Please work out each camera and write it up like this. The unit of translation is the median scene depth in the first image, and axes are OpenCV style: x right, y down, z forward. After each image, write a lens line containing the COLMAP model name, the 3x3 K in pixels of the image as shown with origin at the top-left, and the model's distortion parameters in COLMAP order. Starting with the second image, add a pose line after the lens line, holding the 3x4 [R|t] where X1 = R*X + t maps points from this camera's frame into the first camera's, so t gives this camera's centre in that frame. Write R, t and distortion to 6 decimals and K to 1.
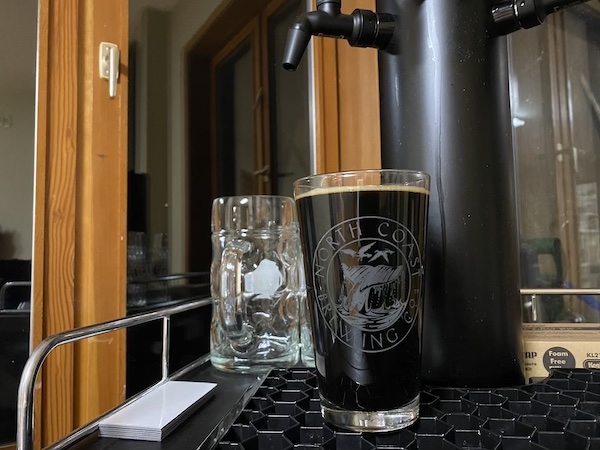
lens RADIAL K [[460.7, 0, 300.0], [0, 460.7, 225.0], [0, 0, 1]] dist [0.002620, -0.002611]
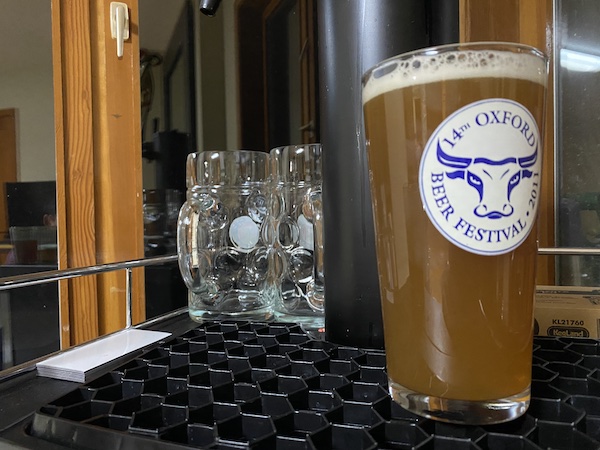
lens RADIAL K [[460.7, 0, 300.0], [0, 460.7, 225.0], [0, 0, 1]] dist [0.002620, -0.002611]
pose [[0.984895, 0.005206, -0.173074, 0.229673], [0.010814, 0.995747, 0.091492, 0.006808], [0.172814, -0.091982, 0.980650, 0.043705]]
